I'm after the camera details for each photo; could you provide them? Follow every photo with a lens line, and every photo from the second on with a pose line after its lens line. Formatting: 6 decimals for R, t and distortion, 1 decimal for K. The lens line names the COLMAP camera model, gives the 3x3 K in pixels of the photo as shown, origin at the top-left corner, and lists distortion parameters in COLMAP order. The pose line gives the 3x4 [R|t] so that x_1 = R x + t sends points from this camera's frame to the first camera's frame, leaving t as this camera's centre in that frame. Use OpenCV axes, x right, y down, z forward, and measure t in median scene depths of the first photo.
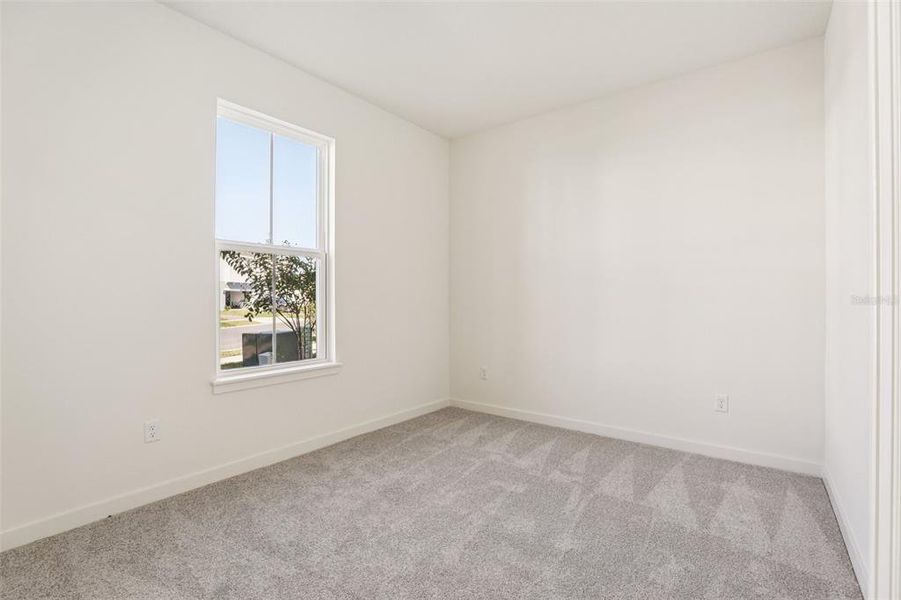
lens RADIAL K [[408.6, 0, 451.3], [0, 408.6, 296.5], [0, 0, 1]] dist [-0.040100, 0.000357]
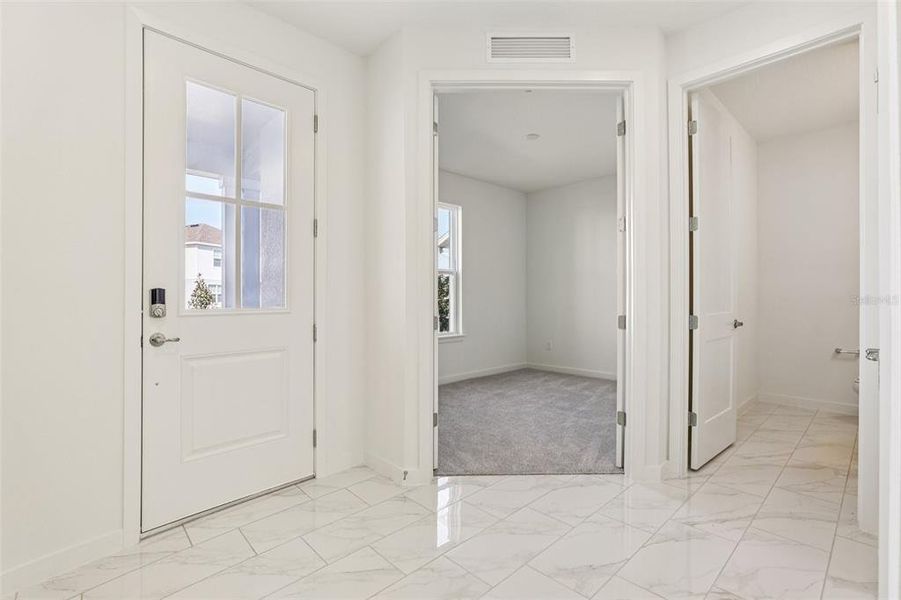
lens RADIAL K [[408.6, 0, 451.3], [0, 408.6, 296.5], [0, 0, 1]] dist [-0.040100, 0.000357]
pose [[0.985217, 0.004107, -0.171260, -0.027166], [-0.004034, 0.999992, 0.000778, -0.001296], [0.171261, -0.000076, 0.985226, -0.755765]]
